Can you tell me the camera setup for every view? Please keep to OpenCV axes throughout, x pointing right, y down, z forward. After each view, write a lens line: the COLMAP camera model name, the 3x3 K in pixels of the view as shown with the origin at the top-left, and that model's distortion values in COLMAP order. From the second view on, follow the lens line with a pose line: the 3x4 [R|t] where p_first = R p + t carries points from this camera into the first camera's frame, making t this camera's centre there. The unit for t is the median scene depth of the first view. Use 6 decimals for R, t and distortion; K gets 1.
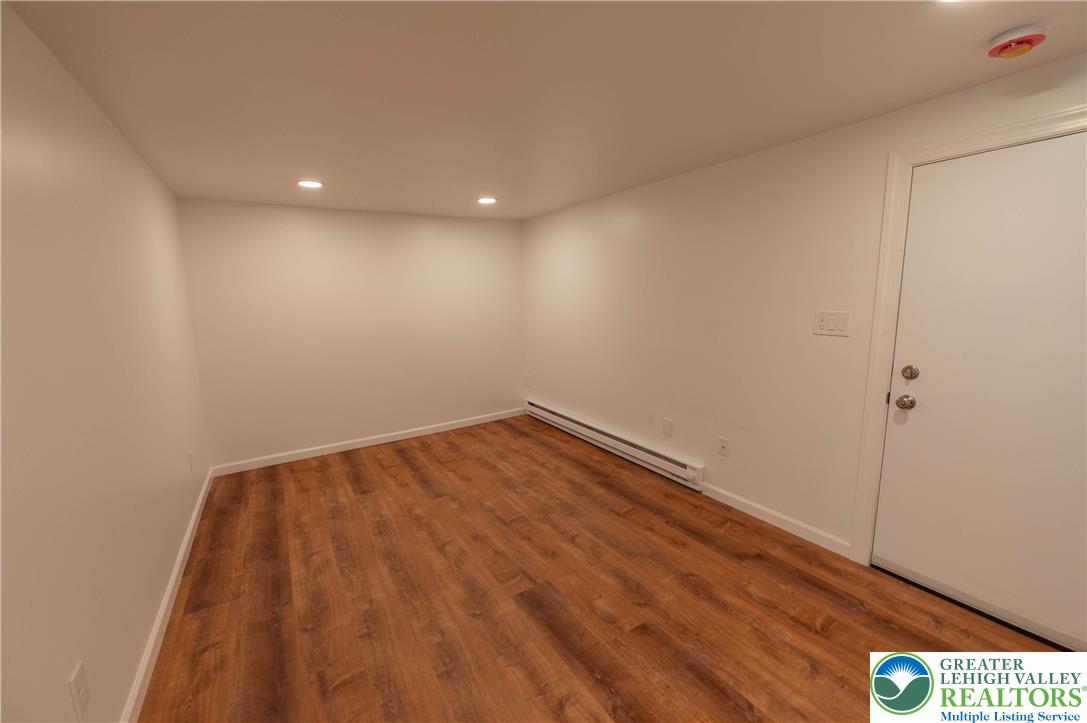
lens RADIAL K [[432.4, 0, 544.3], [0, 432.4, 360.1], [0, 0, 1]] dist [-0.007742, -0.000875]
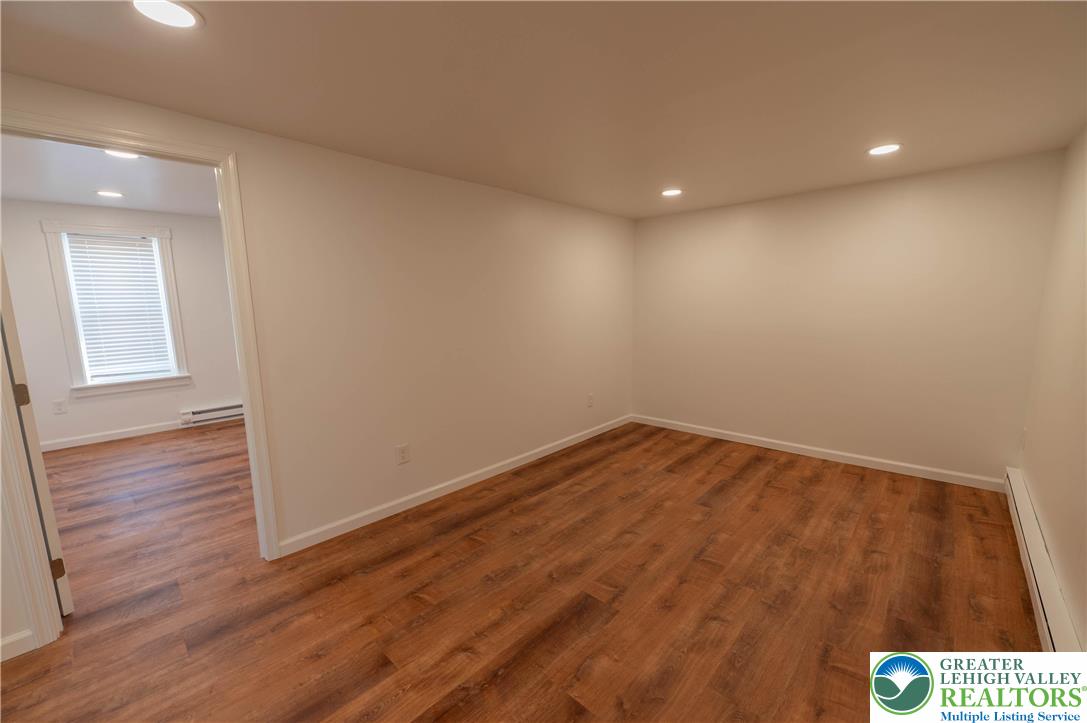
lens RADIAL K [[432.4, 0, 544.3], [0, 432.4, 360.1], [0, 0, 1]] dist [-0.007742, -0.000875]
pose [[0.249214, 0.152762, -0.956324, 0.669578], [-0.132230, 0.983600, 0.122660, -0.079399], [0.959379, 0.095886, 0.265326, 0.509776]]
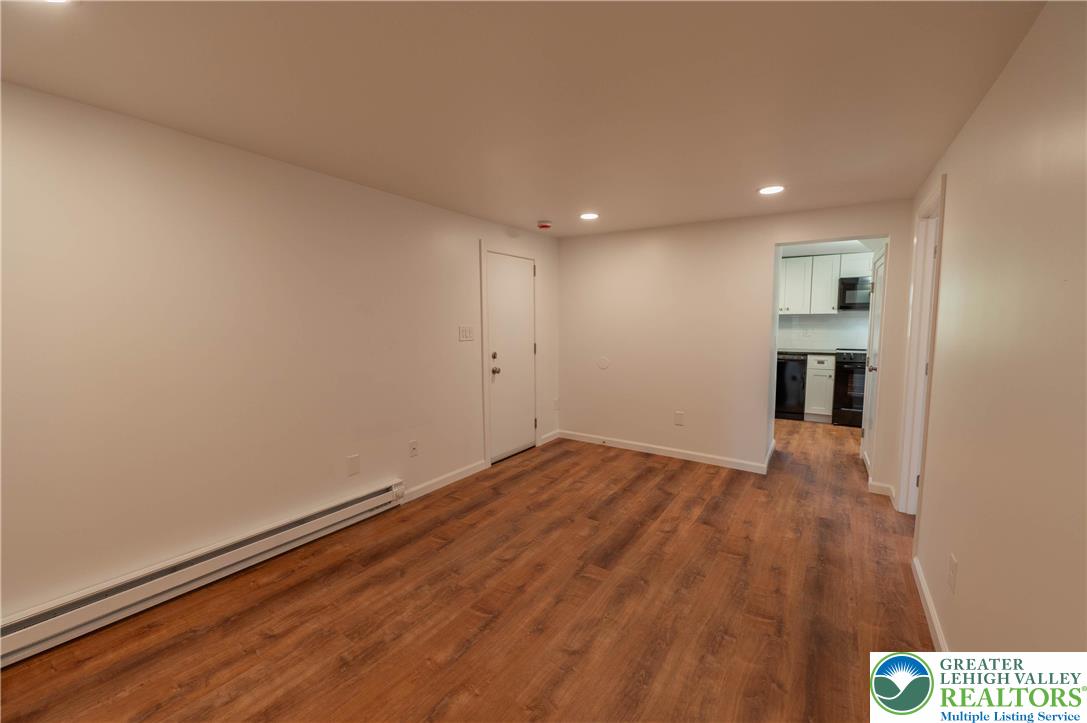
lens RADIAL K [[432.4, 0, 544.3], [0, 432.4, 360.1], [0, 0, 1]] dist [-0.007742, -0.000875]
pose [[-0.402986, -0.071052, 0.912444, -0.864229], [0.139420, 0.980579, 0.137934, -0.156228], [-0.904524, 0.182799, -0.385254, 1.282577]]
